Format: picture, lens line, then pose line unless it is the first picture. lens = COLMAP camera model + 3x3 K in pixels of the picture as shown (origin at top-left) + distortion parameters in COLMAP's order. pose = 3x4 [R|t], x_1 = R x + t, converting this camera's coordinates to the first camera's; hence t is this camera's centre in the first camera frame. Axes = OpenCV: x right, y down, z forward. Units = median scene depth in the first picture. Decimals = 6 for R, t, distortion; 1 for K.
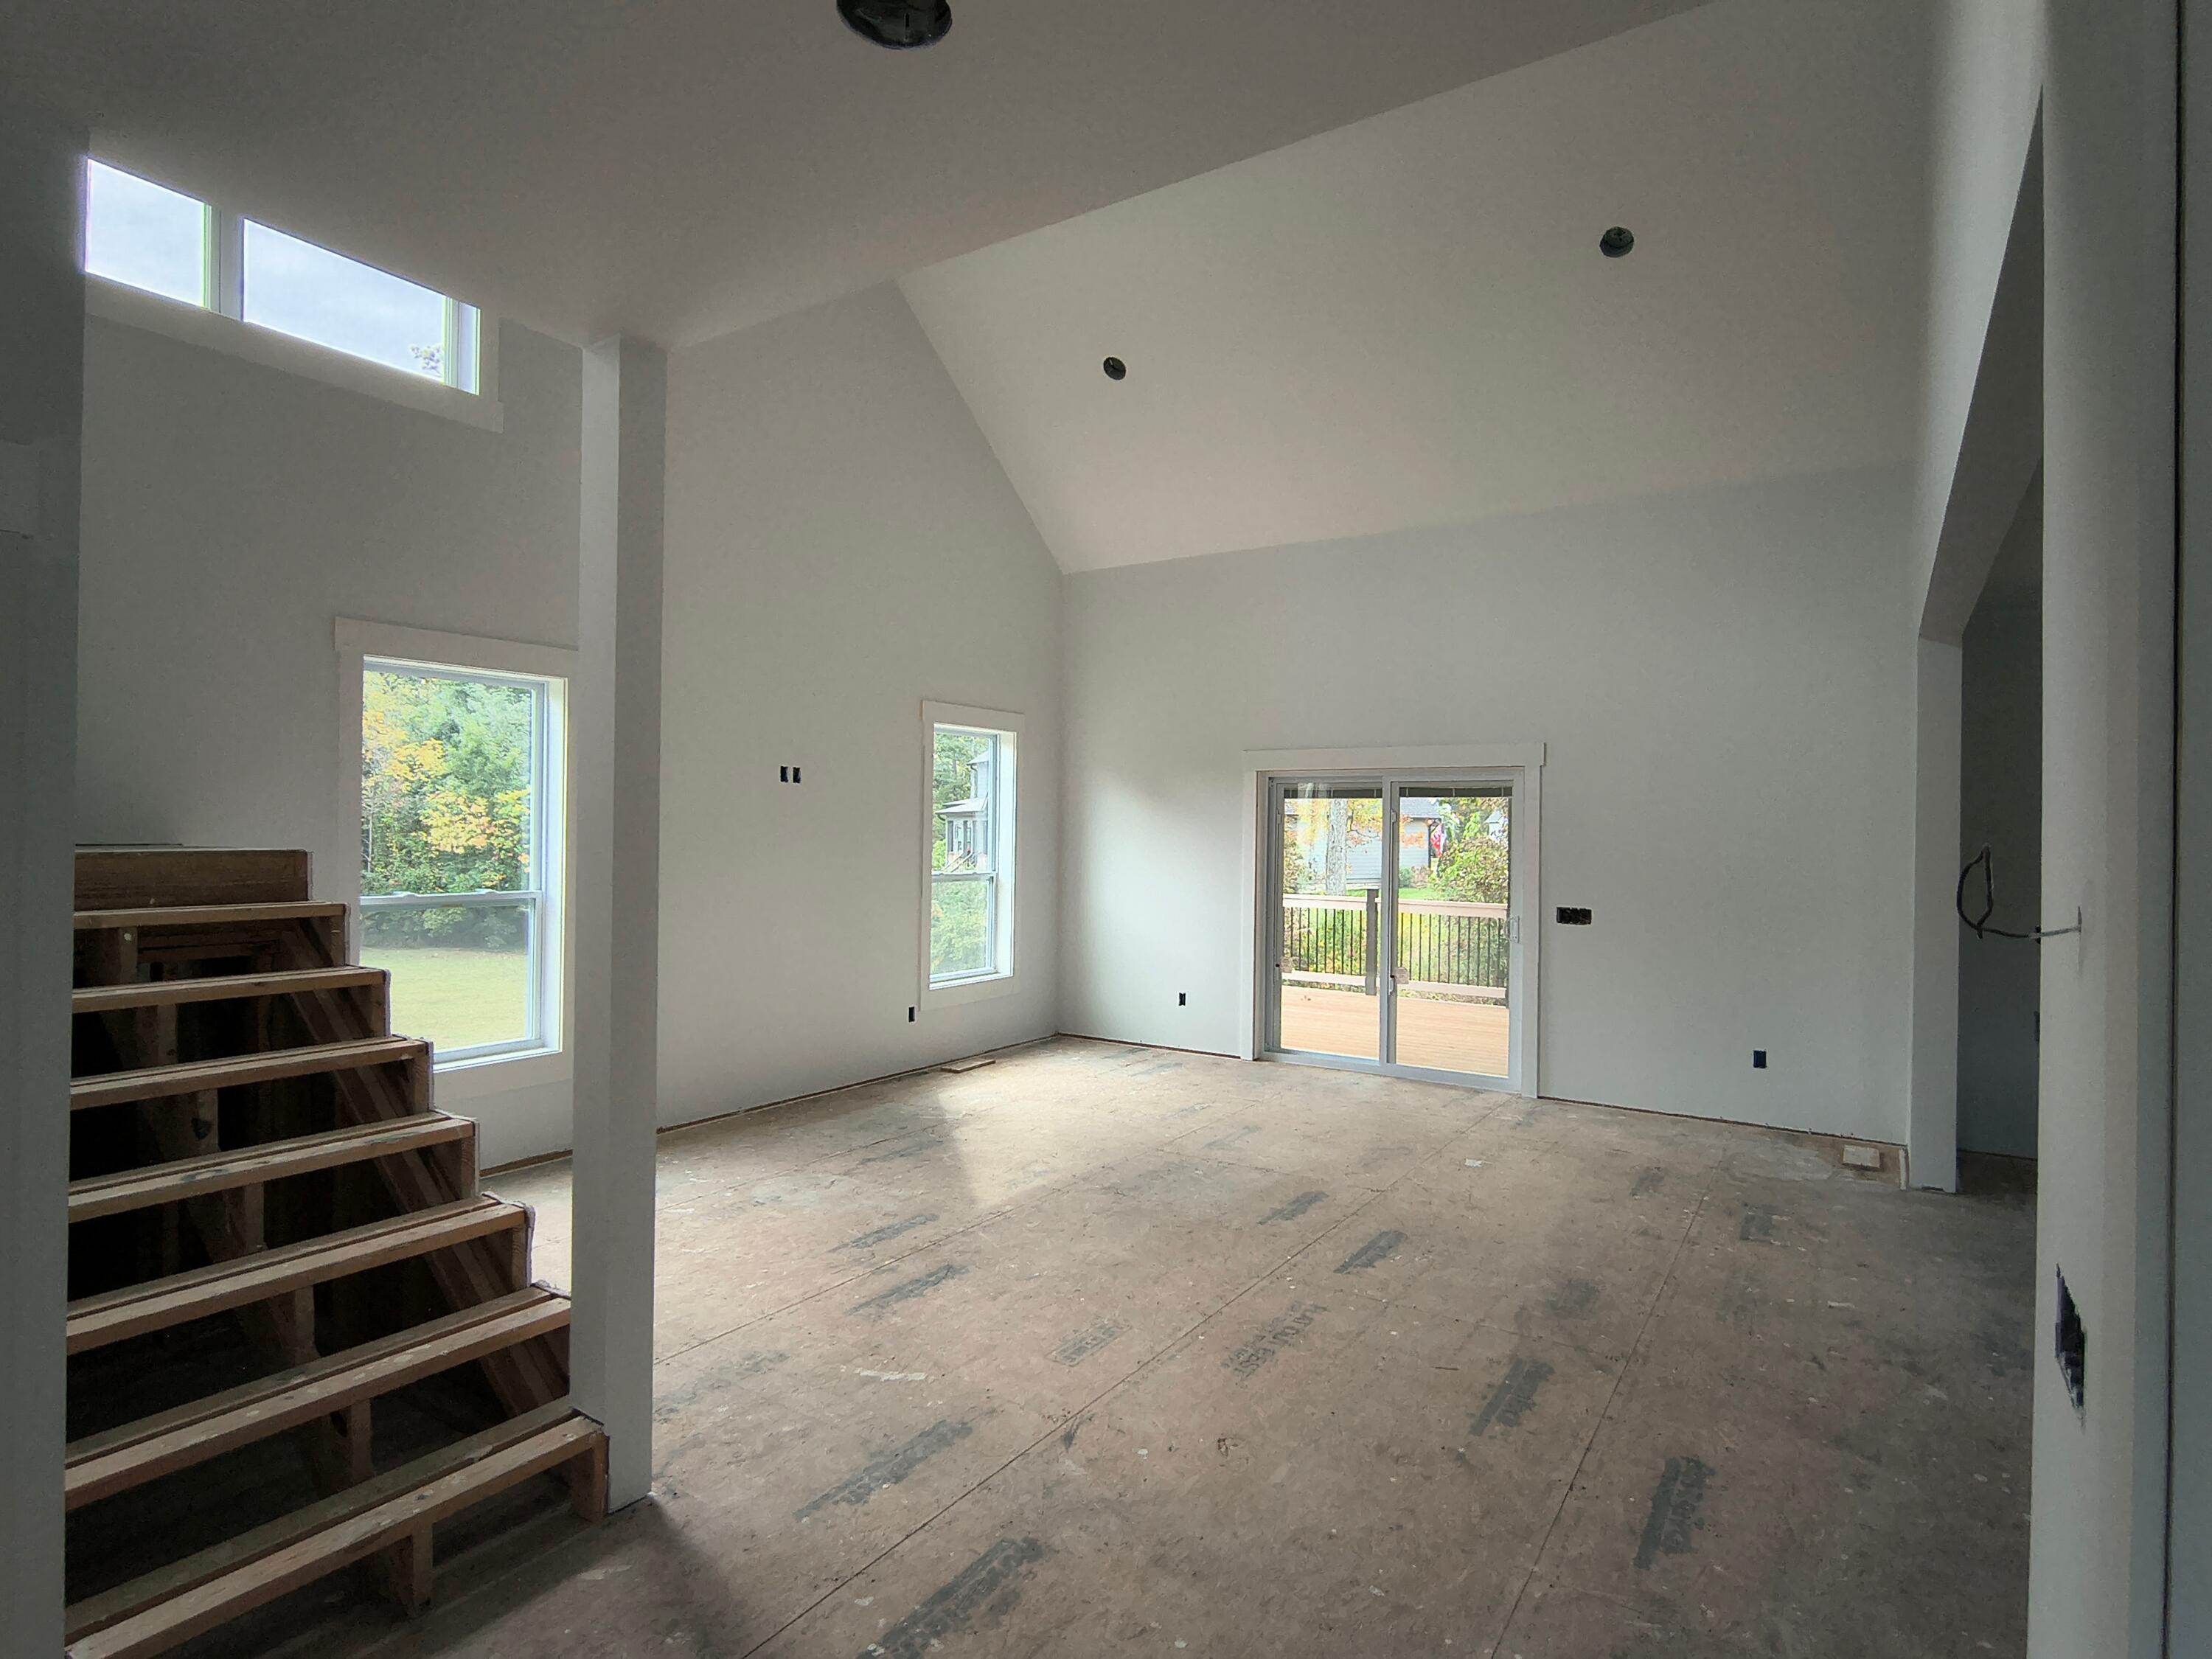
lens RADIAL K [[1160.5, 0, 1114.1], [0, 1160.5, 815.3], [0, 0, 1]] dist [-0.000797, 0.001248]
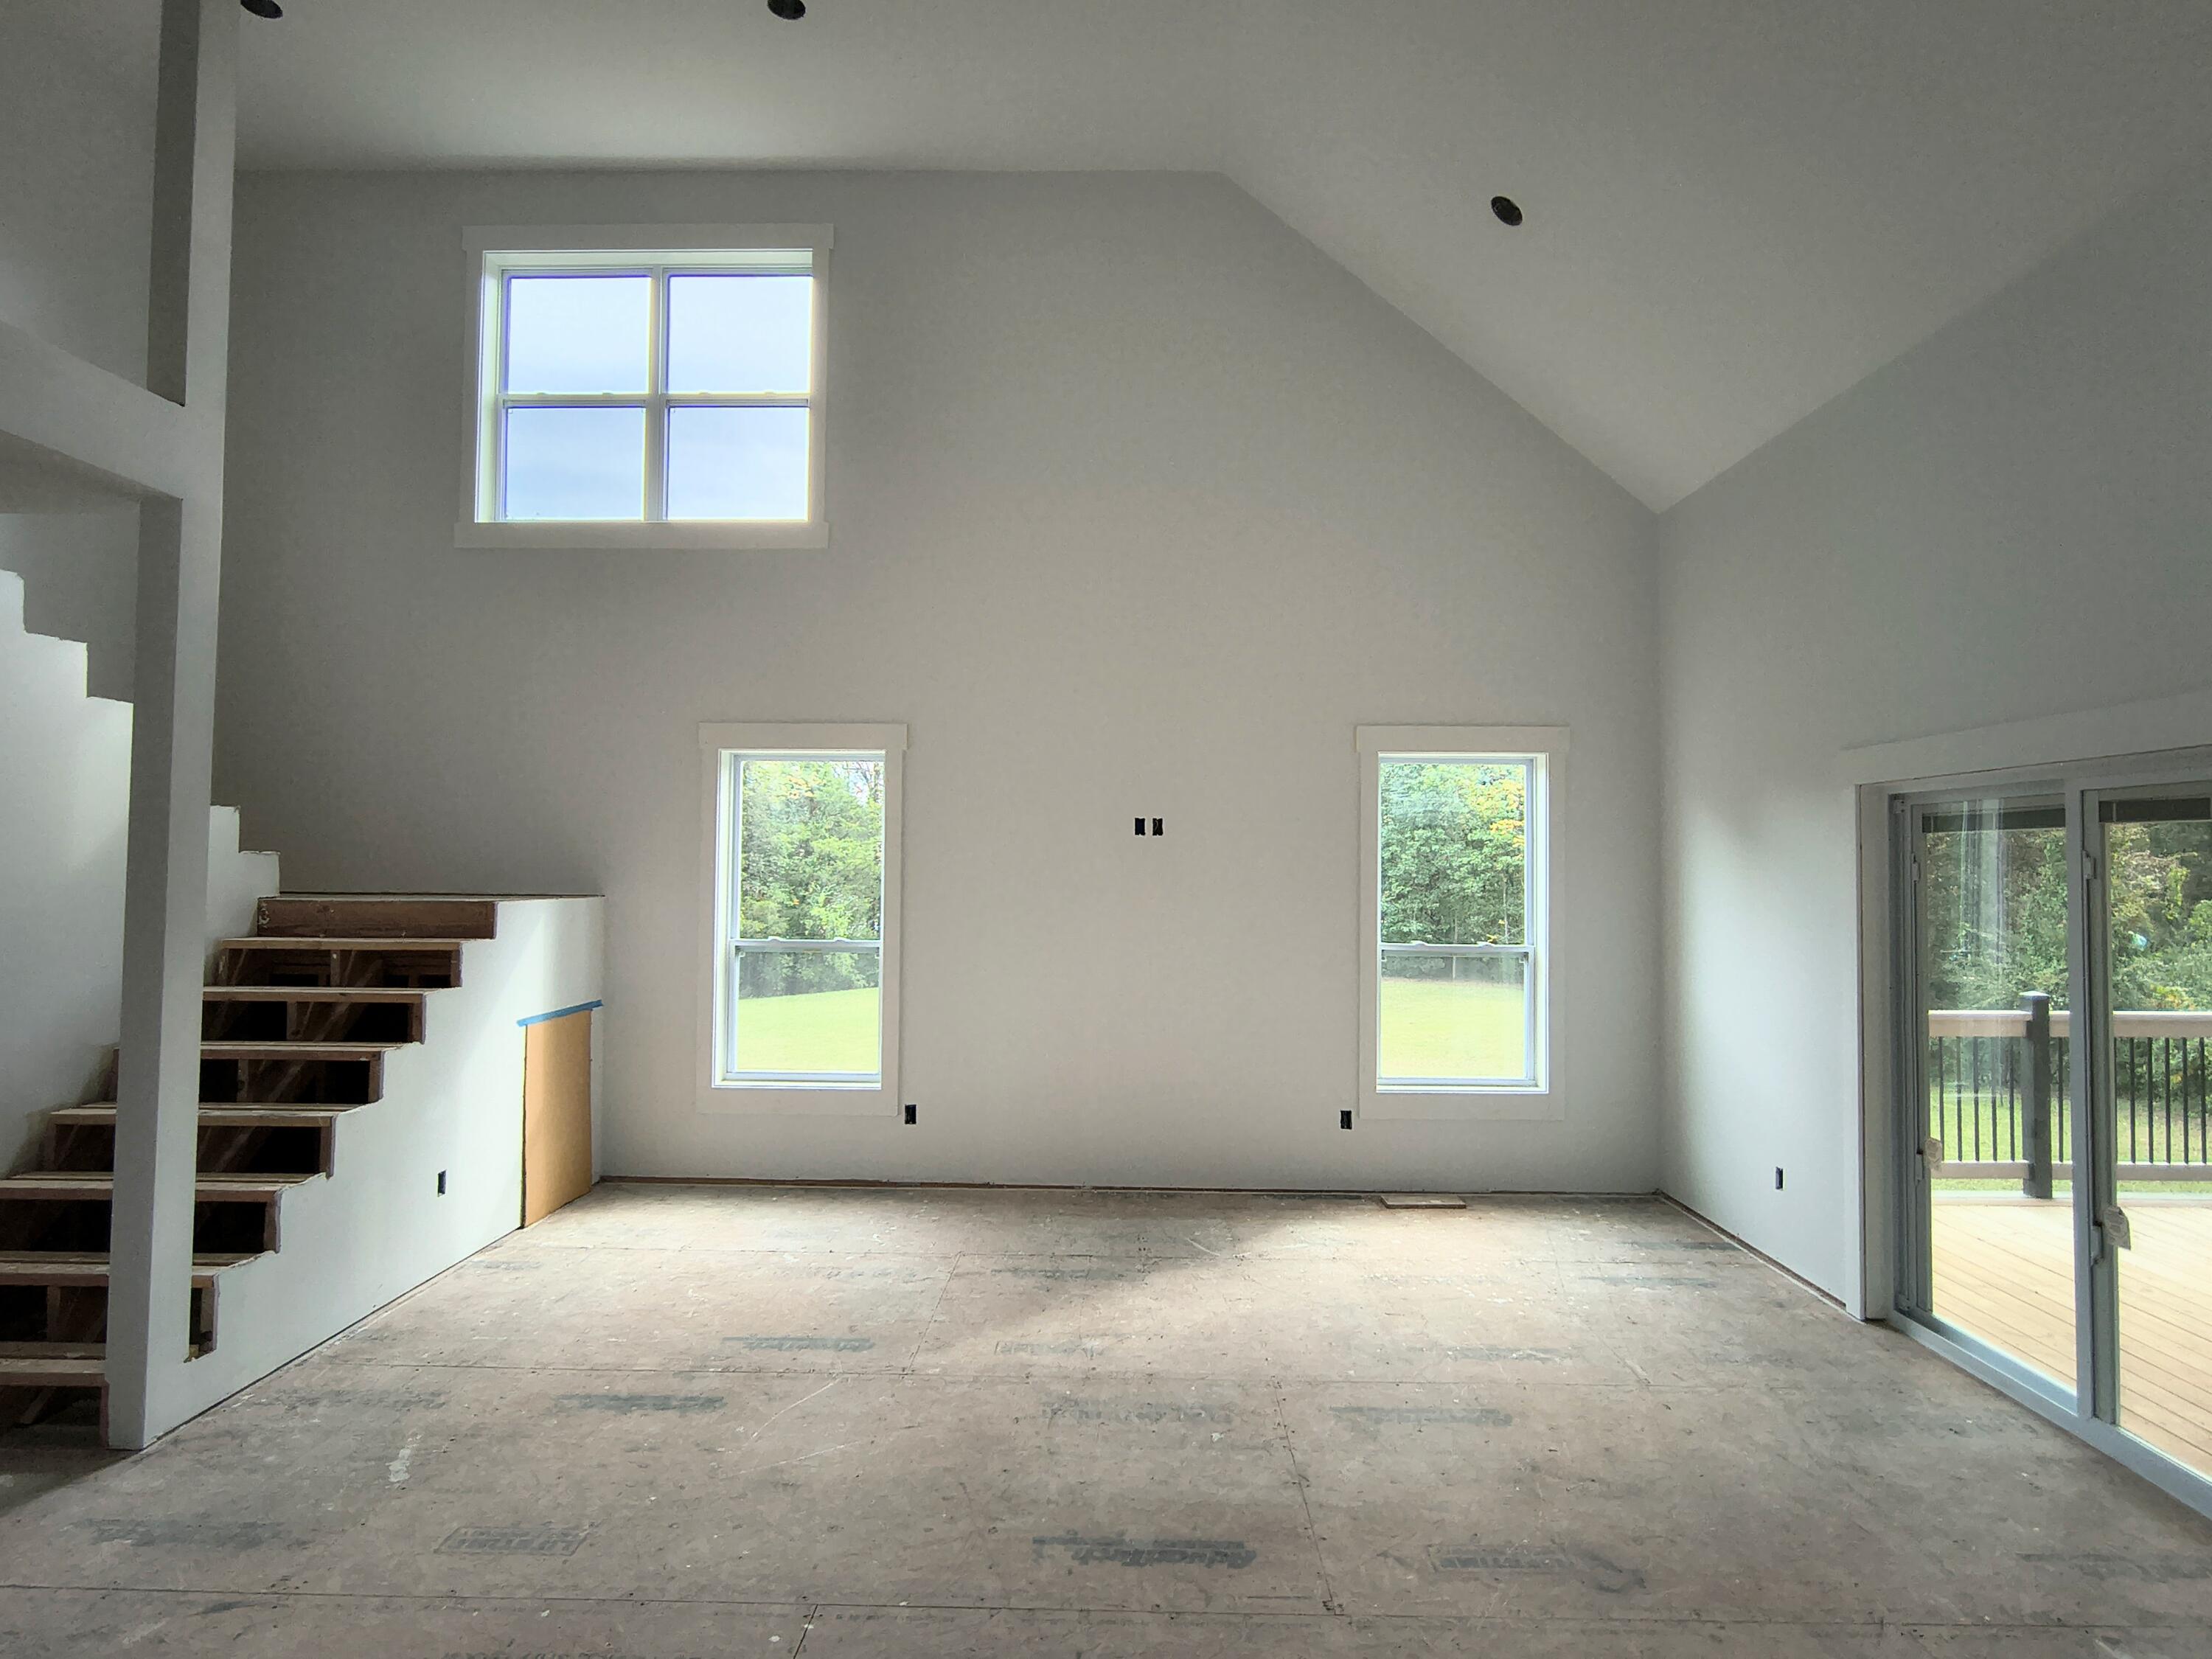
lens RADIAL K [[1160.5, 0, 1114.1], [0, 1160.5, 815.3], [0, 0, 1]] dist [-0.000797, 0.001248]
pose [[0.530343, -0.045022, -0.846587, 0.551041], [0.008096, 0.998812, -0.048046, -0.000501], [0.847745, 0.018627, 0.530077, 0.567074]]
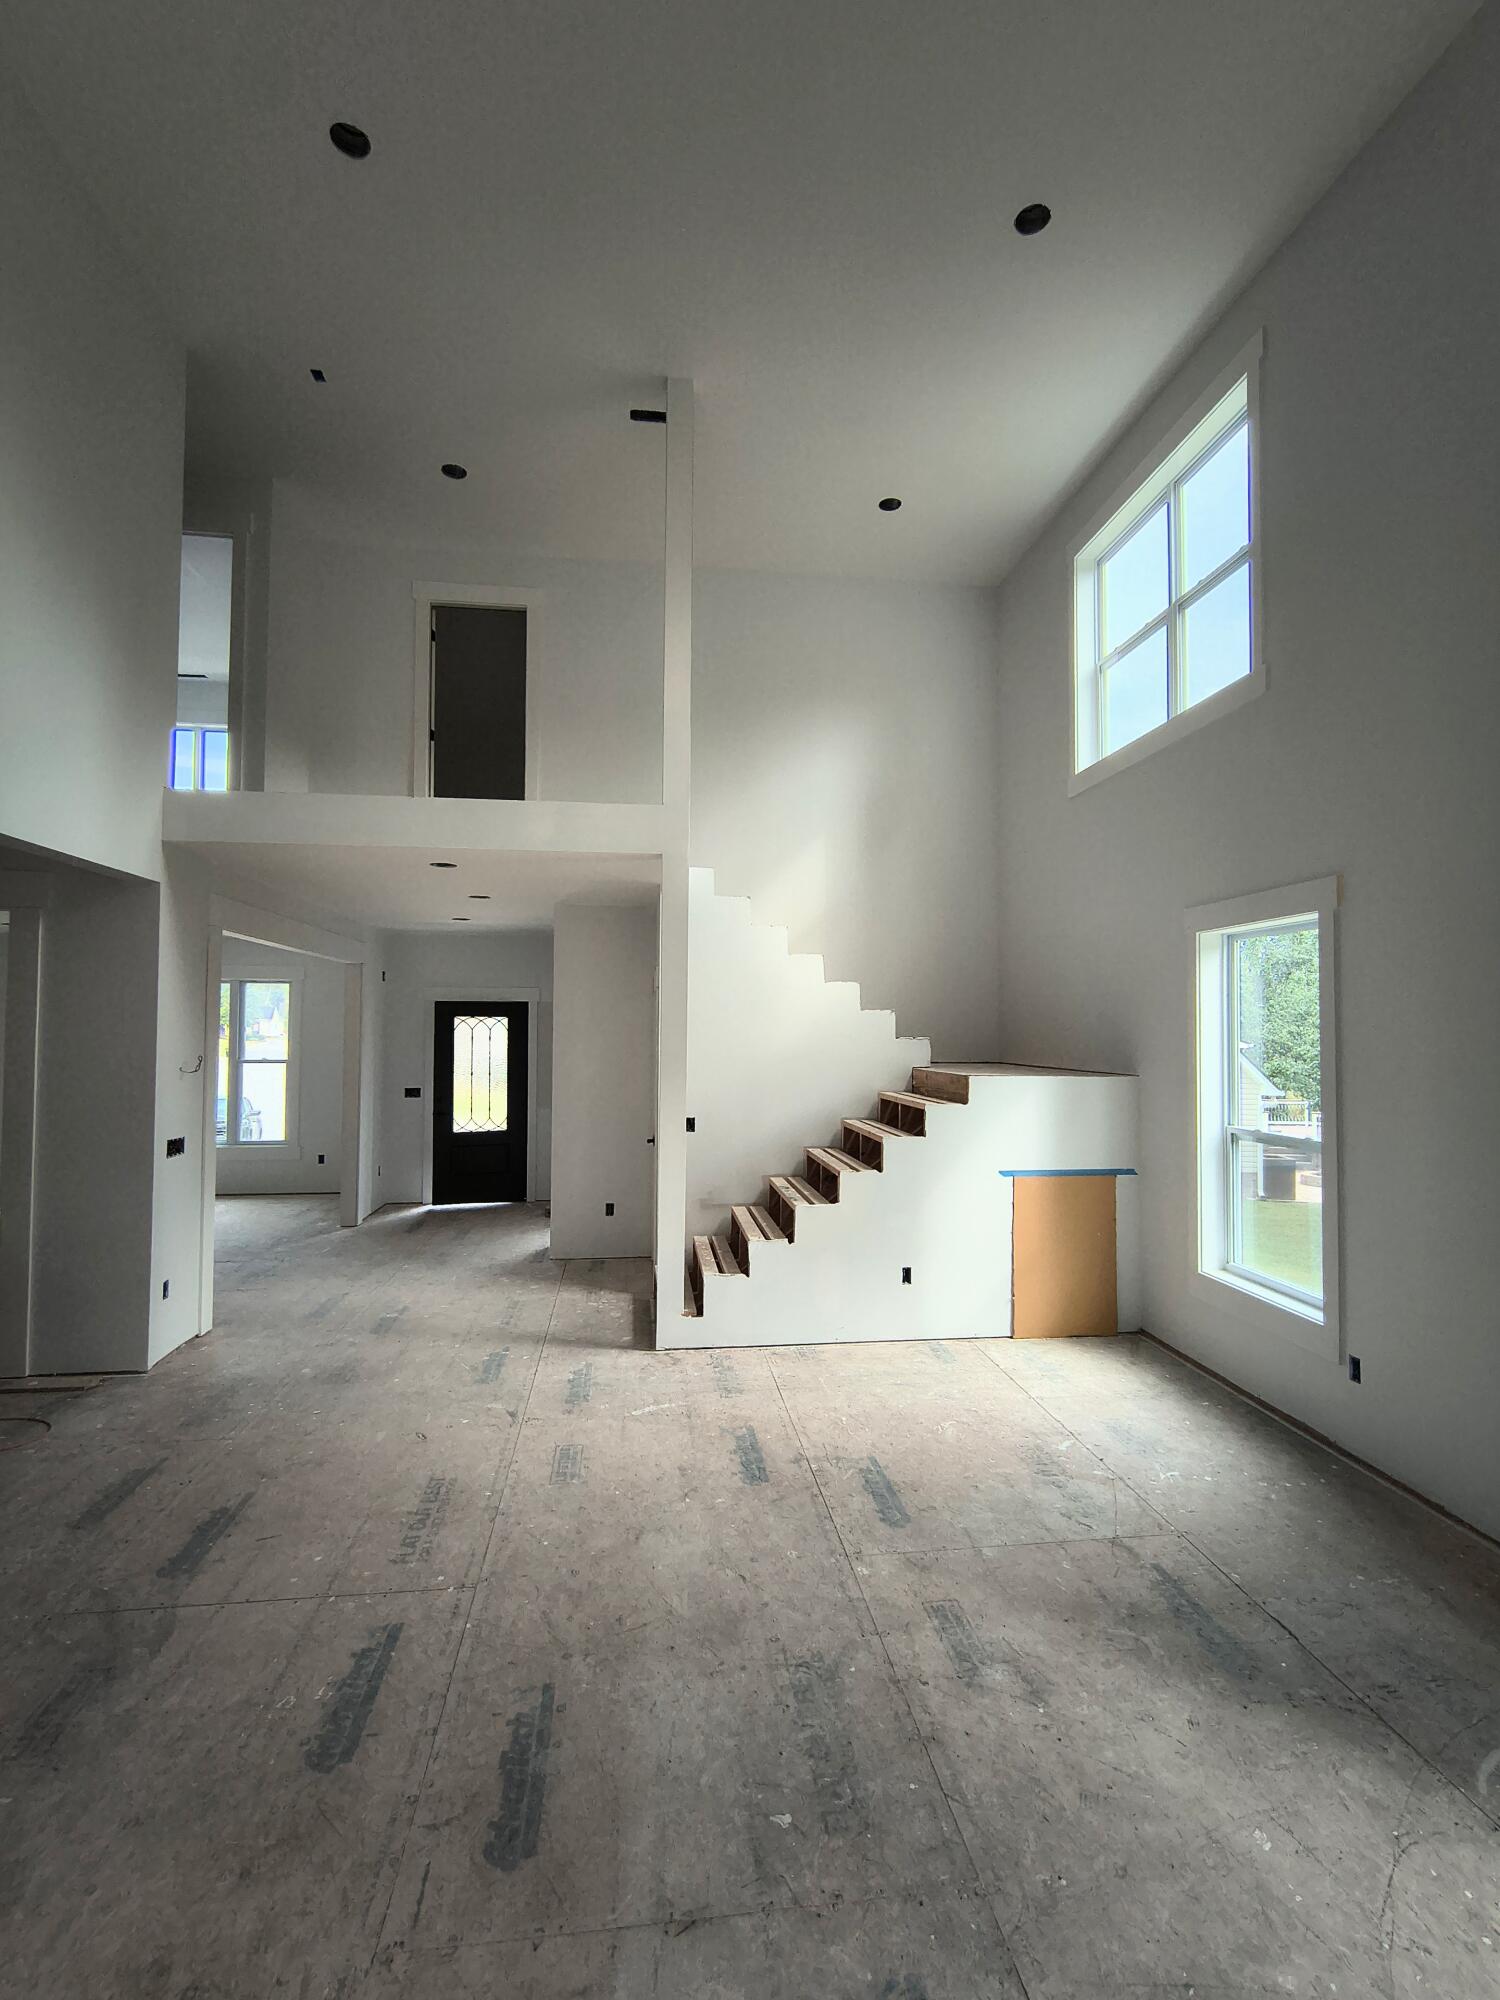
lens RADIAL K [[926.6, 0, 750.0], [0, 926.6, 1000.0], [0, 0, 1]] dist [-0.002210, 0.000348]
pose [[-0.761139, -0.038545, -0.647443, 0.317159], [-0.006950, 0.998660, -0.051284, -0.007643], [0.648552, -0.034534, -0.760387, 1.197941]]
